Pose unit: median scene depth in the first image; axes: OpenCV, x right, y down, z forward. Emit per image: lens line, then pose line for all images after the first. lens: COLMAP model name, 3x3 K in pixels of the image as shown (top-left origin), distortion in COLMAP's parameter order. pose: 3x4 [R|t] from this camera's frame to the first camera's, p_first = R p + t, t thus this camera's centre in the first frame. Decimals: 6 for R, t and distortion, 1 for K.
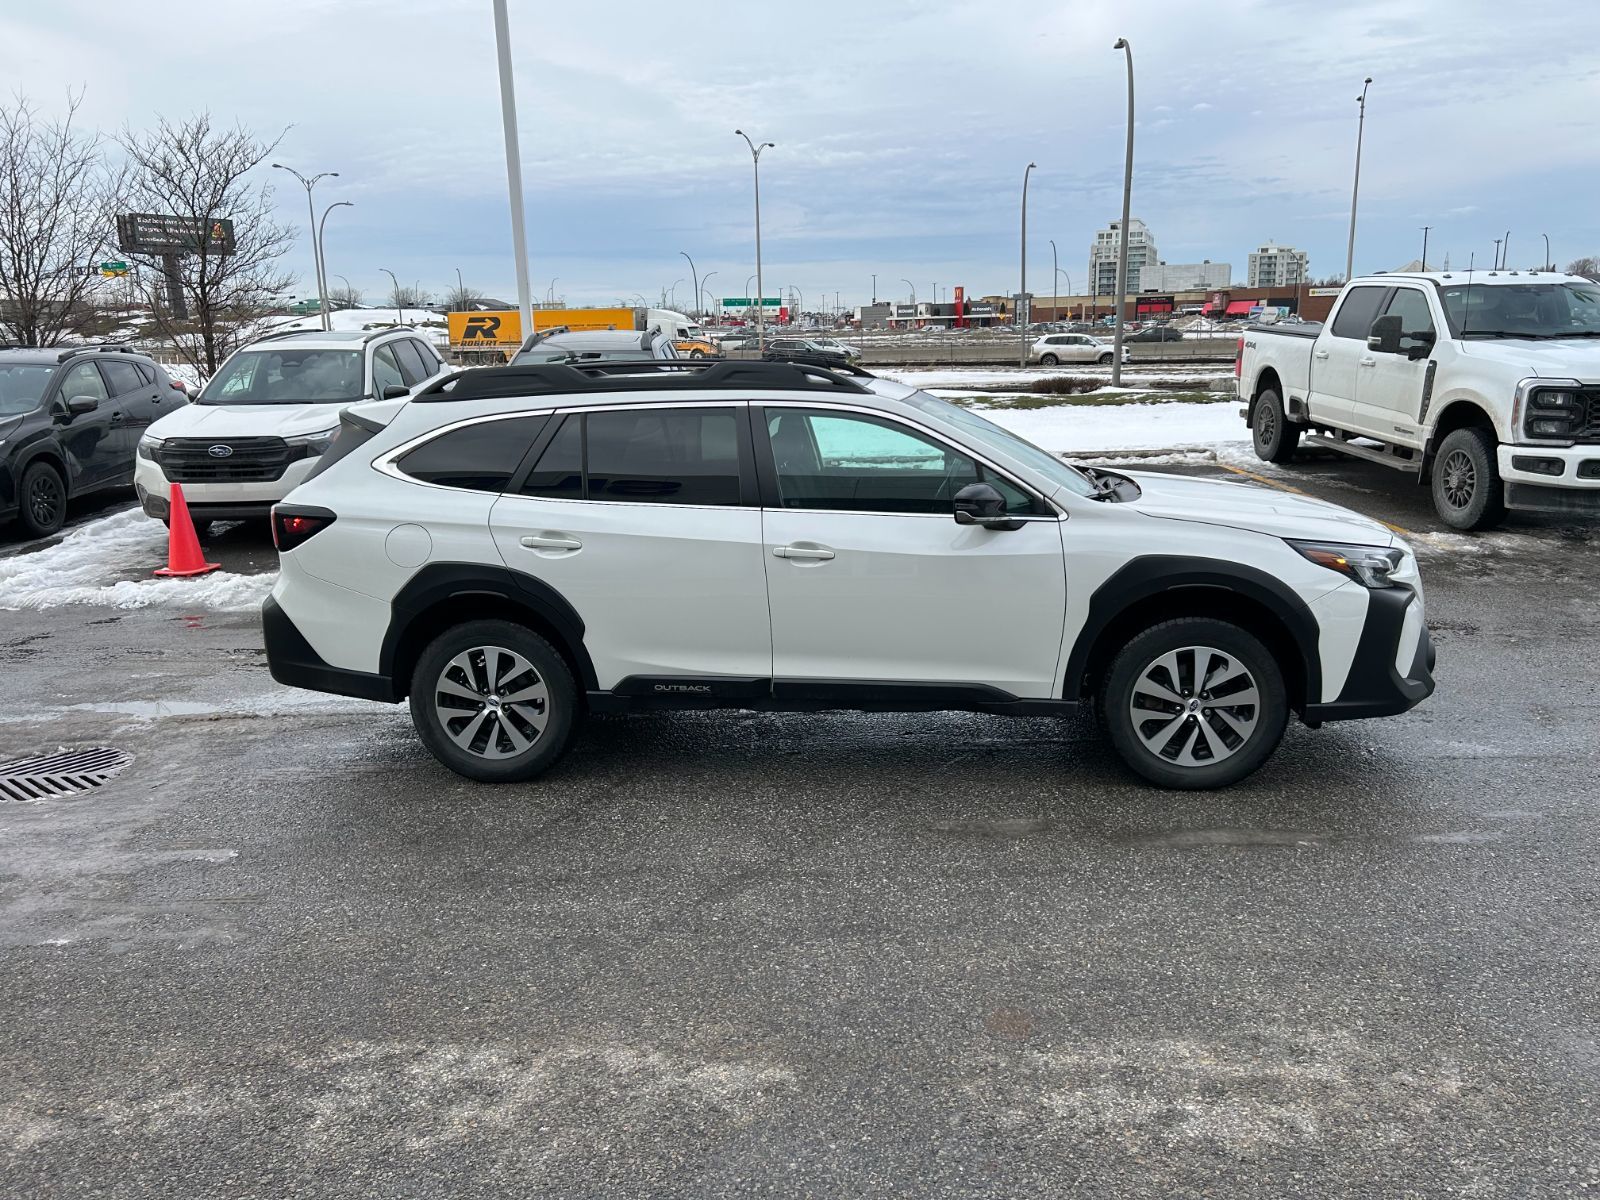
lens RADIAL K [[1204.4, 0, 788.8], [0, 1204.4, 617.3], [0, 0, 1]] dist [0.065608, -0.112021]
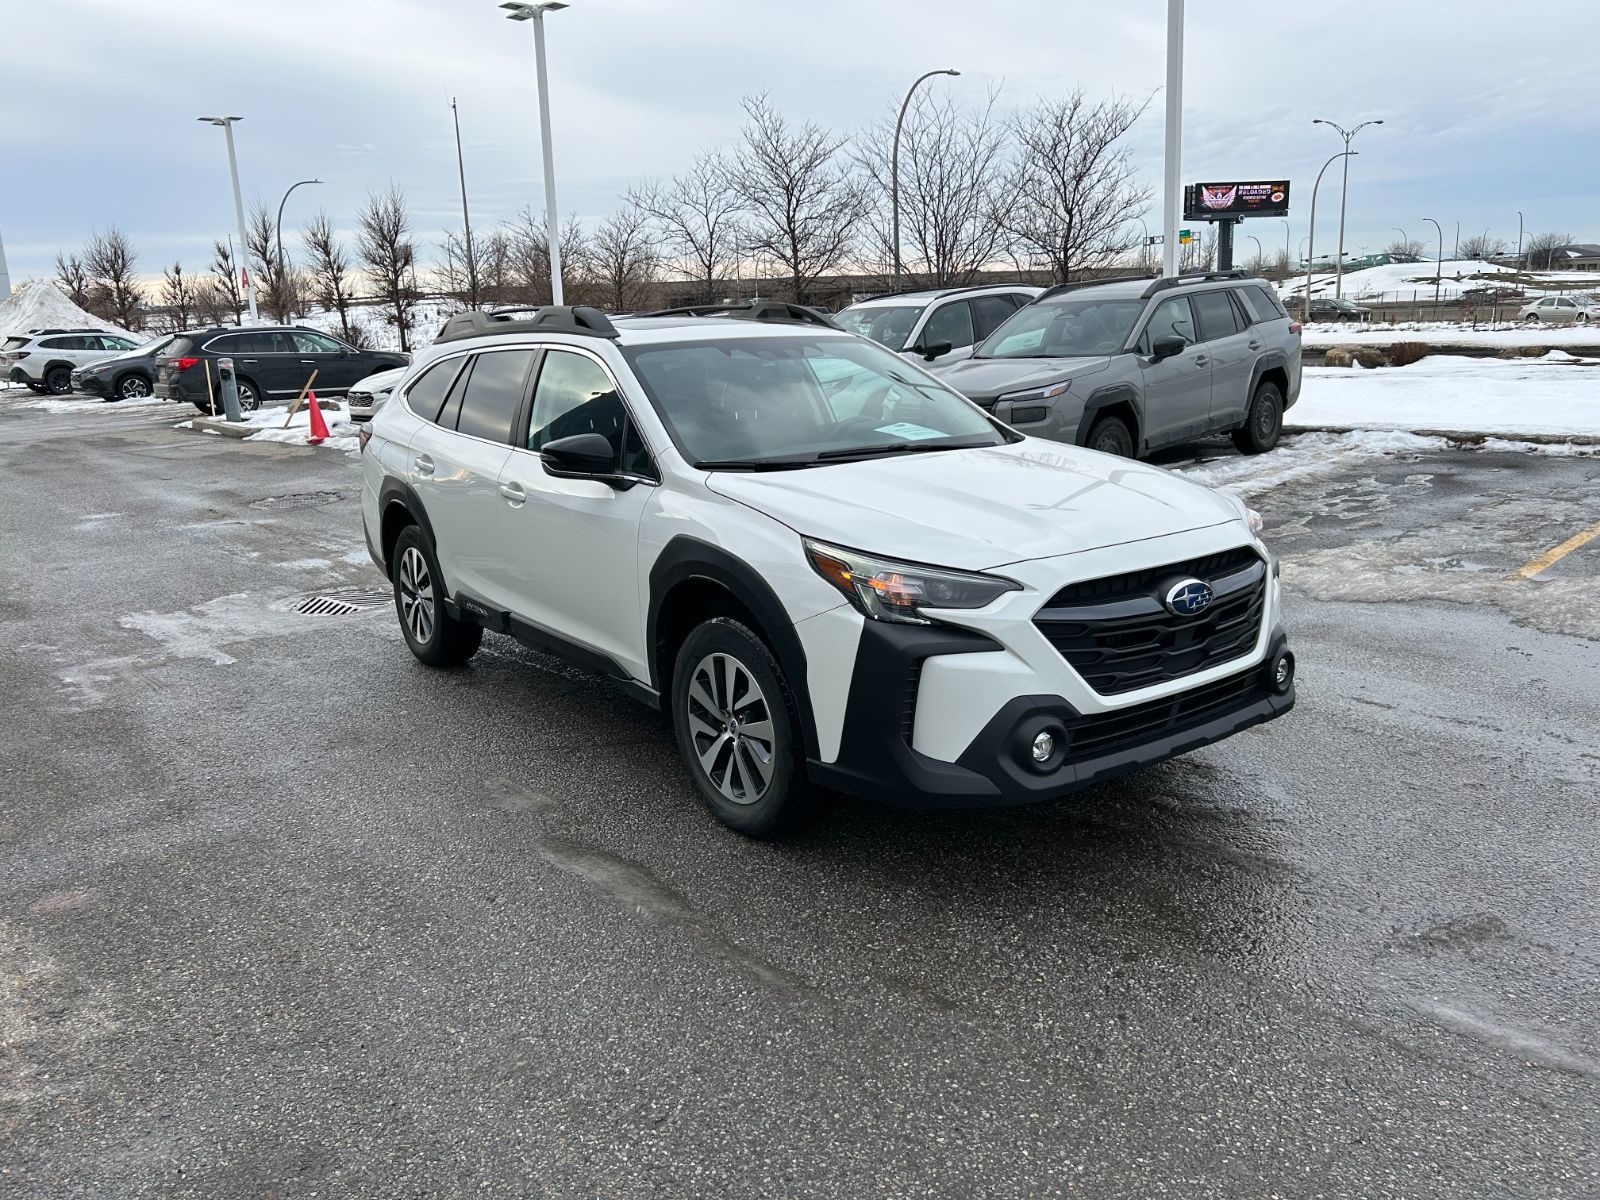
lens RADIAL K [[1194.8, 0, 800.0], [0, 1194.8, 600.0], [0, 0, 1]] dist [0.052074, -0.060149]
pose [[0.680924, 0.159768, -0.714714, 0.918579], [-0.145161, 0.985995, 0.082112, -0.083019], [0.717824, 0.047837, 0.694580, 0.468393]]
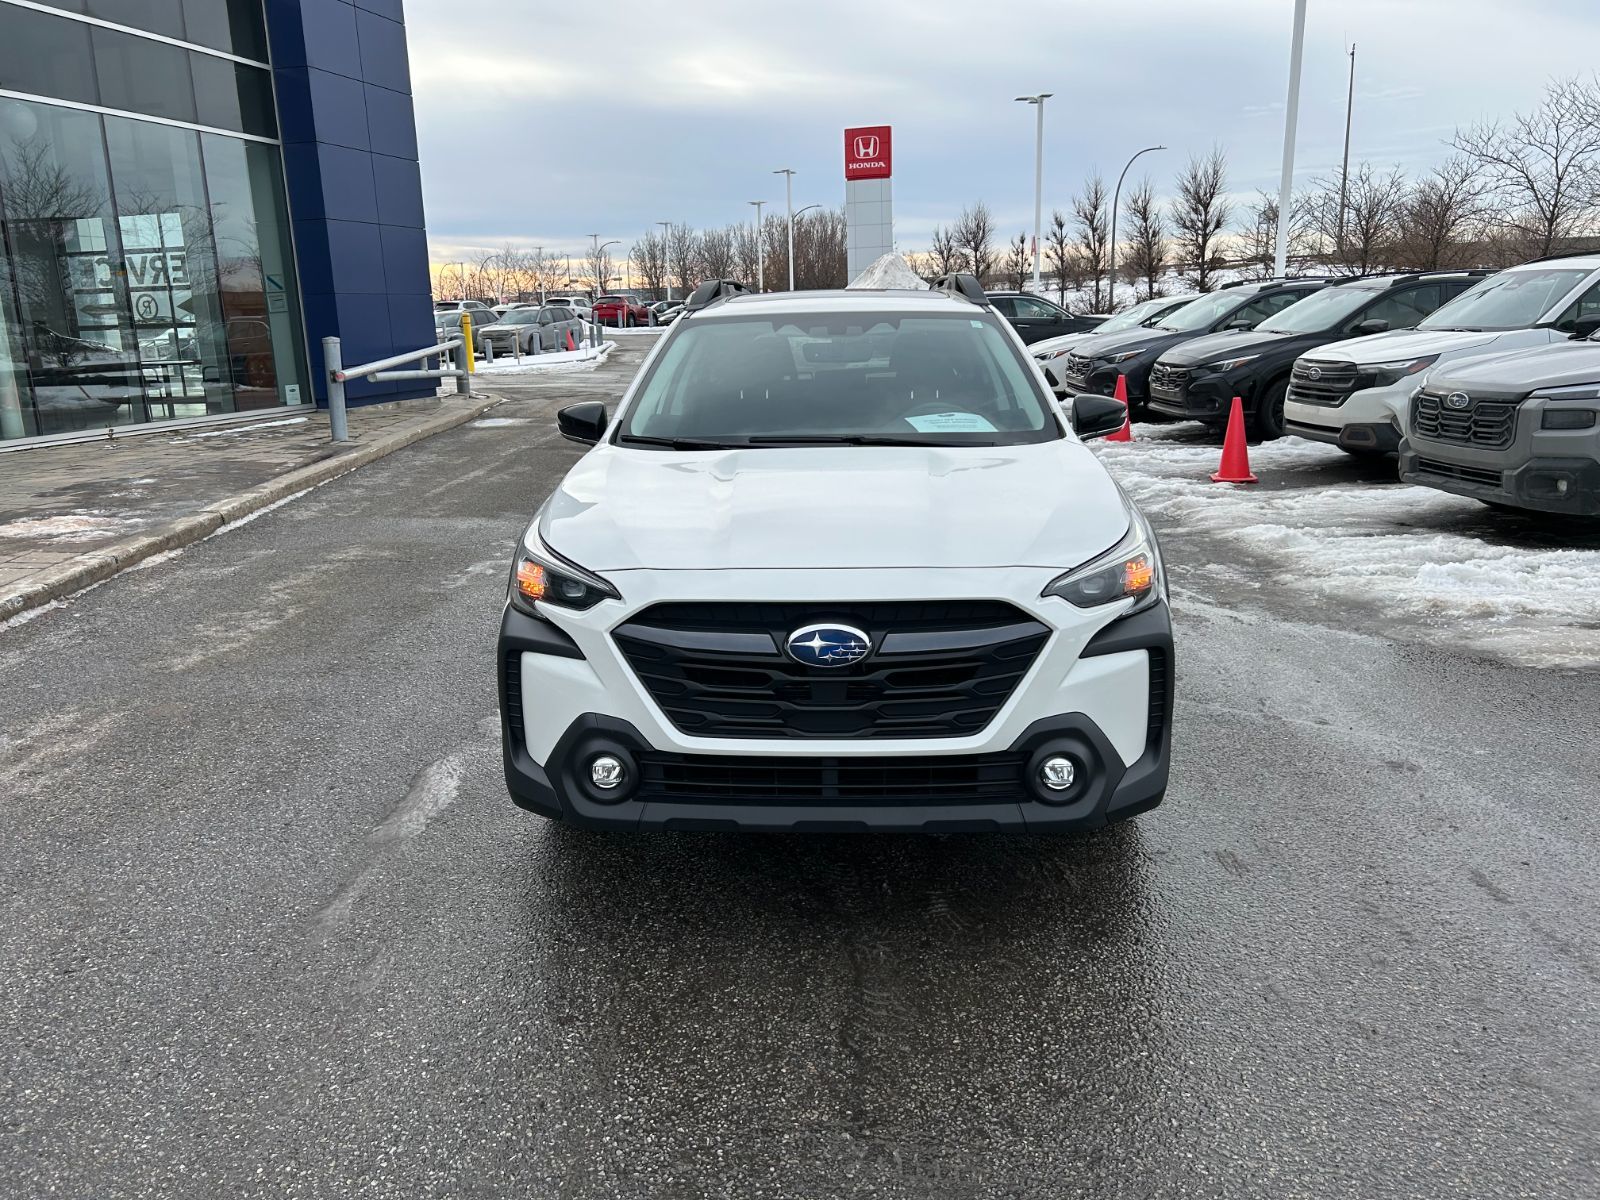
lens RADIAL K [[1194.8, 0, 800.0], [0, 1194.8, 600.0], [0, 0, 1]] dist [0.052074, -0.060149]
pose [[0.067368, 0.248846, -0.966197, 1.117891], [-0.206784, 0.950853, 0.230476, -0.211410], [0.976064, 0.184268, 0.115514, 1.051118]]
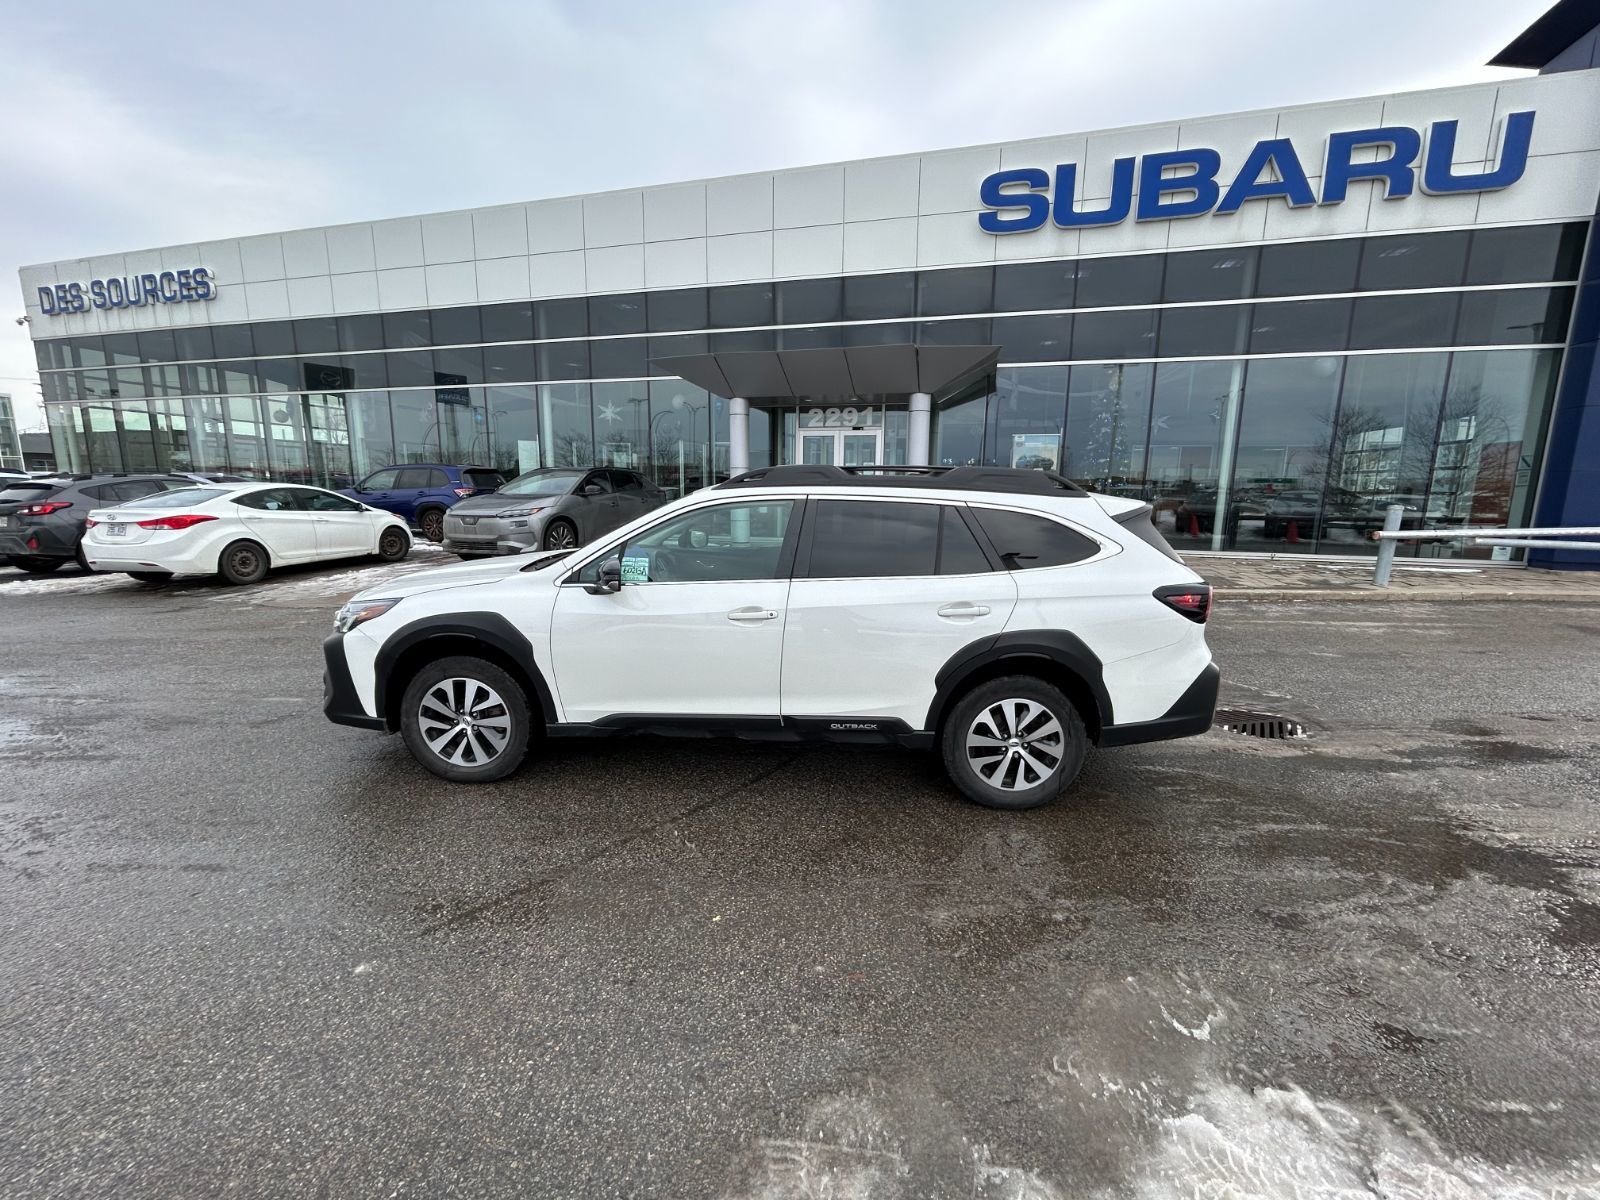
lens RADIAL K [[643.2, 0, 808.1], [0, 643.2, 598.4], [0, 0, 1]] dist [-0.003185, -0.000958]
pose [[-0.997746, 0.021327, -0.063622, 0.049864], [-0.005288, 0.920205, 0.391401, -0.412868], [0.066892, 0.390855, -0.918018, 1.976967]]
